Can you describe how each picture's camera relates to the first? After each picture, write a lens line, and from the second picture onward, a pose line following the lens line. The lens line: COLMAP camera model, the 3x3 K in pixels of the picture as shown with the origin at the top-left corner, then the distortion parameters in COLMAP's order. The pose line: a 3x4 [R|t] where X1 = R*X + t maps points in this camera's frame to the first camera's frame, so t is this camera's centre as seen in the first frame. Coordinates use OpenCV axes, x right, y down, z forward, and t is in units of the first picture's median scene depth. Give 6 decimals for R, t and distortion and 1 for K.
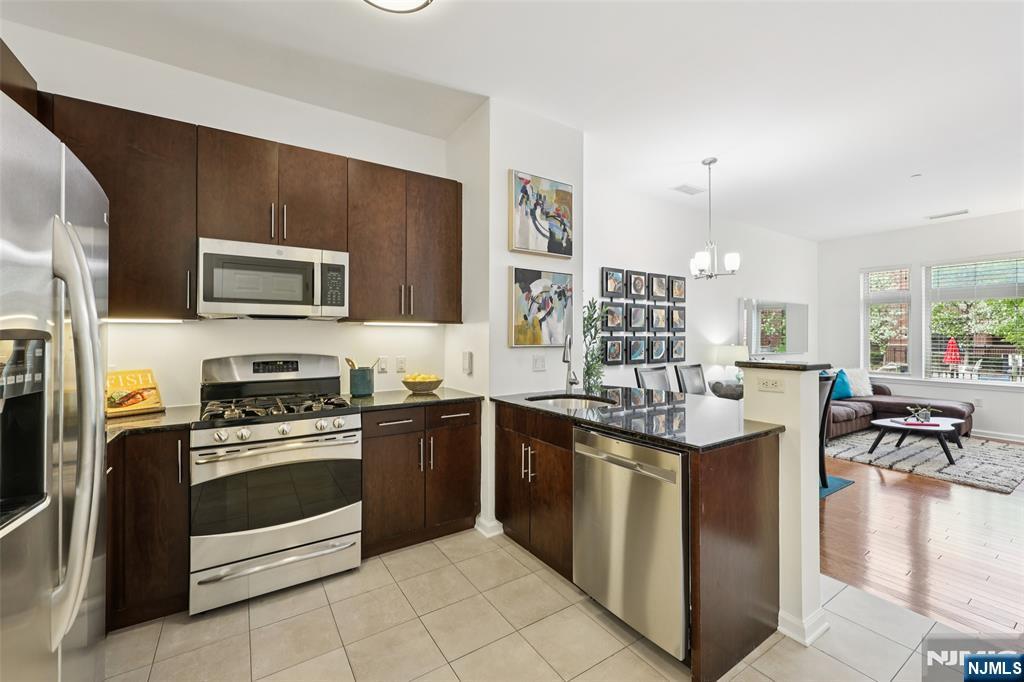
lens RADIAL K [[414.3, 0, 509.4], [0, 414.3, 332.2], [0, 0, 1]] dist [0.001741, -0.000076]
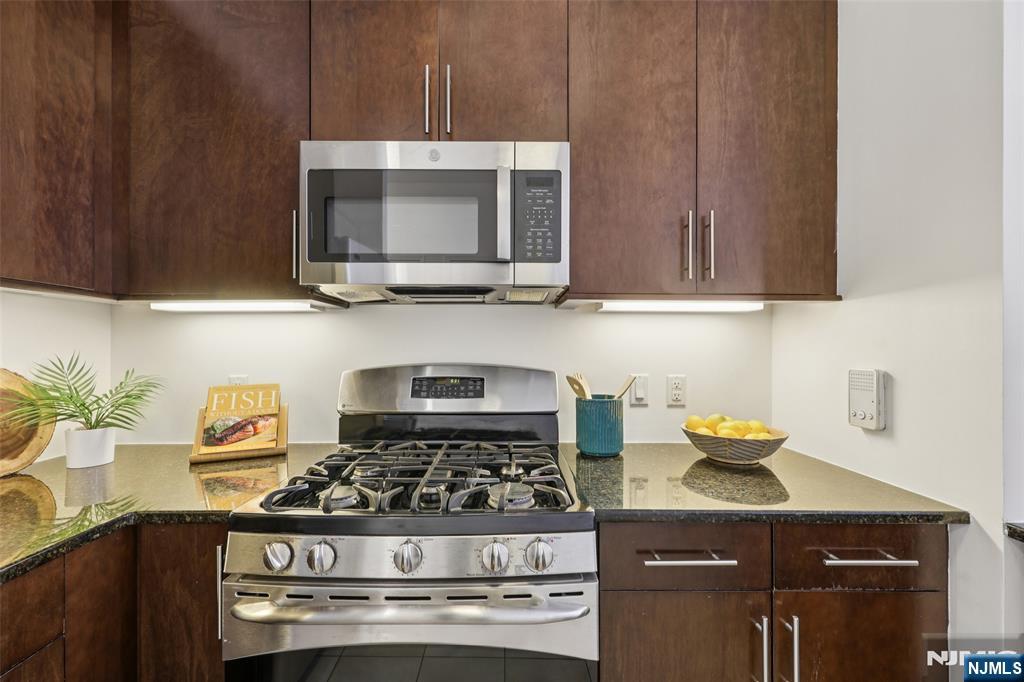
lens RADIAL K [[411.8, 0, 503.8], [0, 411.8, 343.5], [0, 0, 1]] dist [0.001272, 0.000144]
pose [[0.841413, -0.002560, -0.540387, -0.193058], [0.001666, 0.999996, -0.002142, 0.024404], [0.540391, 0.000902, 0.841414, 0.545953]]
